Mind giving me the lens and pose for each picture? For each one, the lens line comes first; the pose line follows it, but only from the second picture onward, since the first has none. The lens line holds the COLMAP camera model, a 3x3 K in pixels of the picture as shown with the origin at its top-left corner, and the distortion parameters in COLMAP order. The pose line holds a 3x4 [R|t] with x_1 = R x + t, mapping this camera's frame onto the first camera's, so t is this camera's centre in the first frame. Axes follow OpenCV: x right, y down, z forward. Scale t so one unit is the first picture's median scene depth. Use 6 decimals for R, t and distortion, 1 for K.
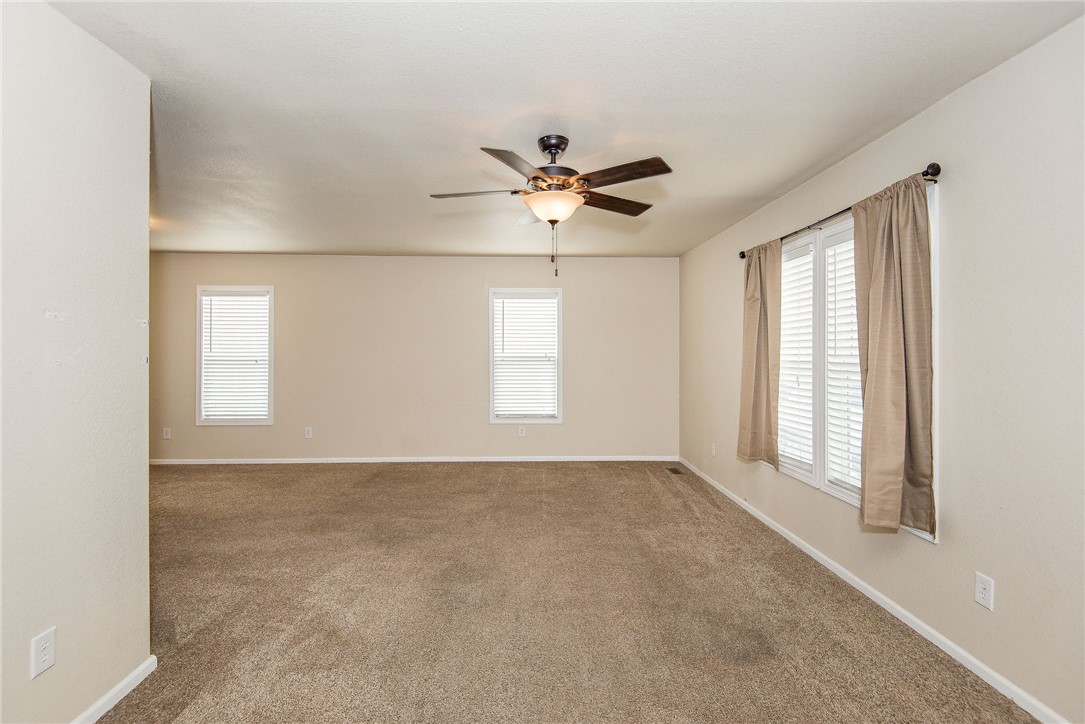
lens RADIAL K [[496.0, 0, 538.8], [0, 496.0, 350.5], [0, 0, 1]] dist [0.027559, -0.015356]
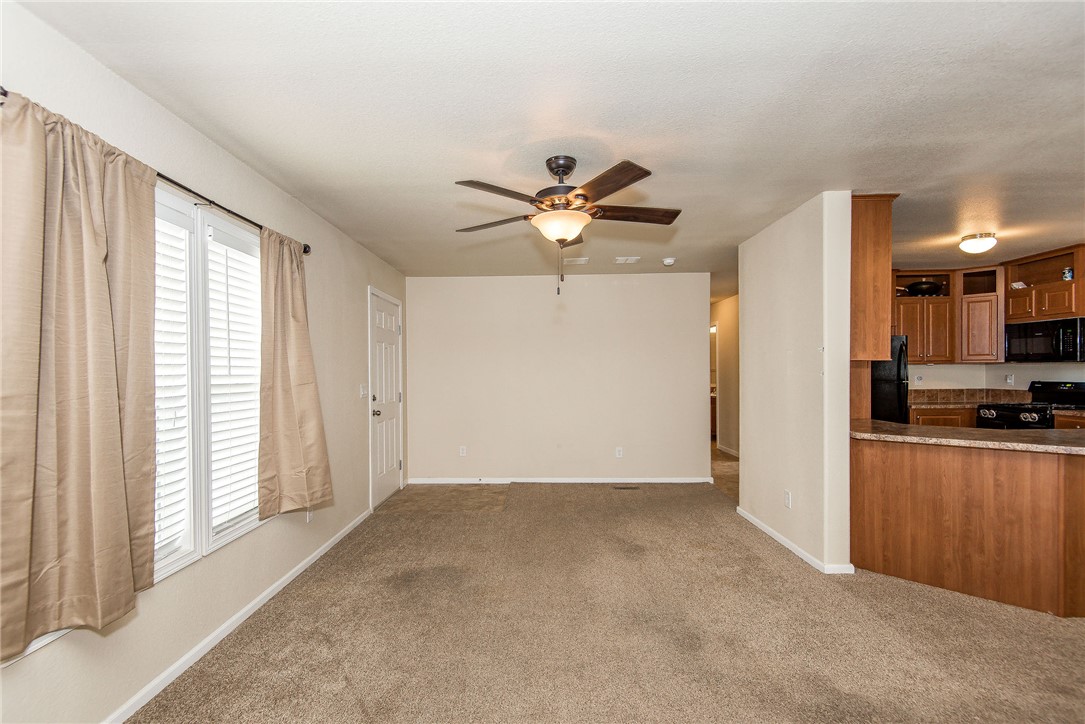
lens RADIAL K [[496.0, 0, 527.8], [0, 496.0, 373.0], [0, 0, 1]] dist [0.027559, -0.015356]
pose [[-0.998112, 0.008734, 0.060791, 0.030881], [0.008873, 0.999959, 0.002009, 0.007302], [-0.060771, 0.002544, -0.998148, 1.711633]]
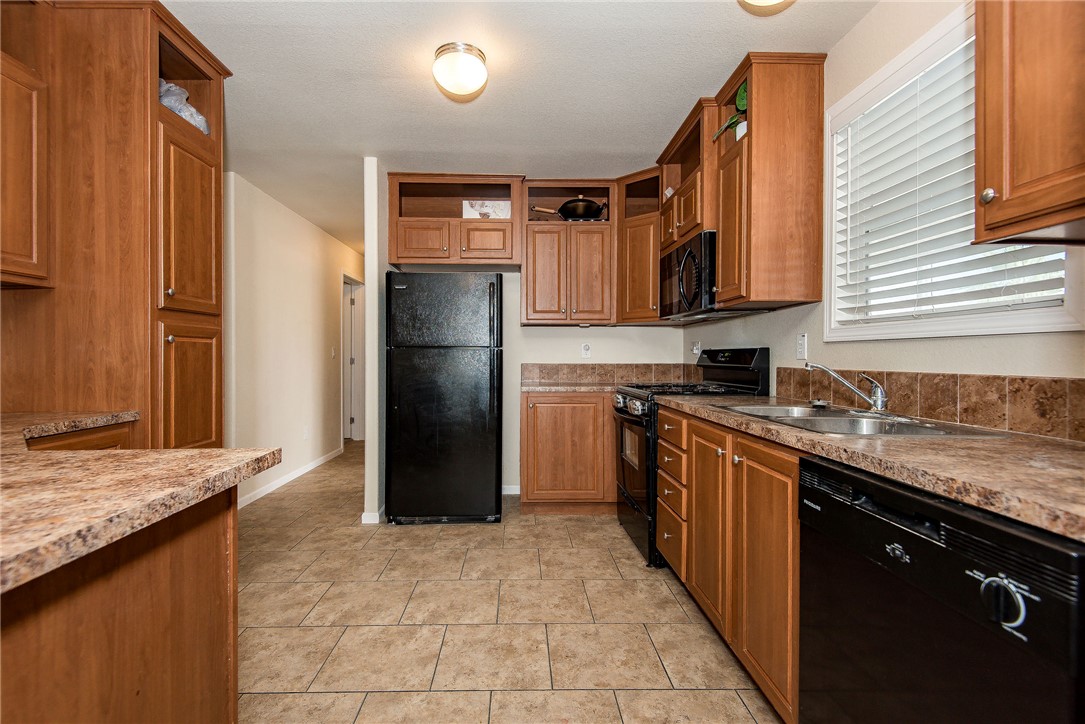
lens RADIAL K [[496.0, 0, 523.6], [0, 496.0, 356.4], [0, 0, 1]] dist [0.027559, -0.015356]
pose [[-0.999894, -0.001028, 0.014509, -1.226977], [-0.000998, 0.999997, 0.002074, 0.067213], [-0.014511, 0.002060, -0.999893, 0.965982]]
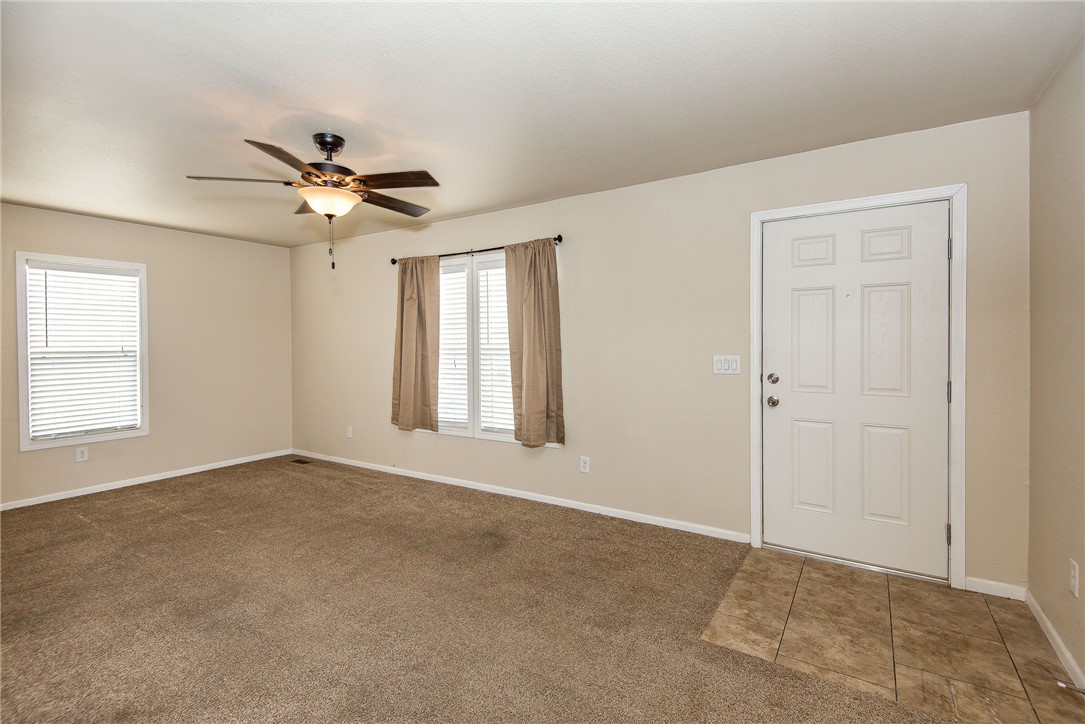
lens RADIAL K [[496.0, 0, 546.0], [0, 496.0, 346.7], [0, 0, 1]] dist [0.027559, -0.015356]
pose [[0.558843, -0.012799, 0.829174, -0.494932], [0.007753, 0.999918, 0.010208, 0.004784], [-0.829237, 0.000724, 0.558897, 0.038385]]
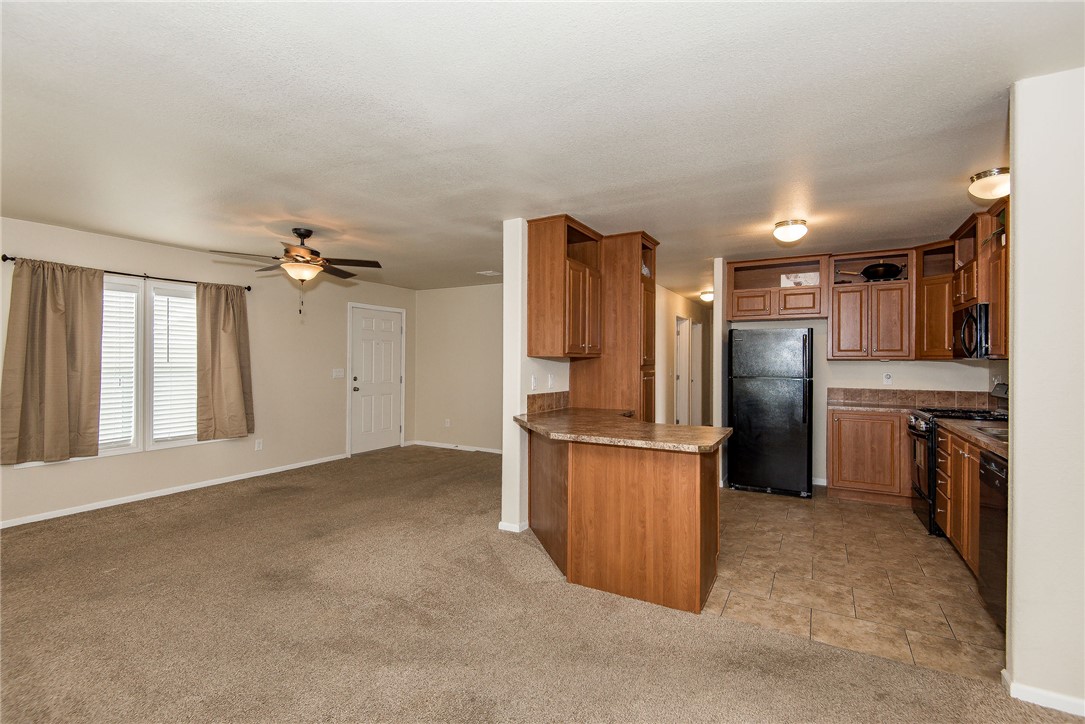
lens RADIAL K [[496.0, 0, 538.2], [0, 496.0, 357.8], [0, 0, 1]] dist [0.027559, -0.015356]
pose [[-0.857255, -0.001363, 0.514890, -1.233929], [-0.004183, 0.999982, -0.004318, -0.003576], [-0.514875, -0.005855, -0.857245, 1.685166]]
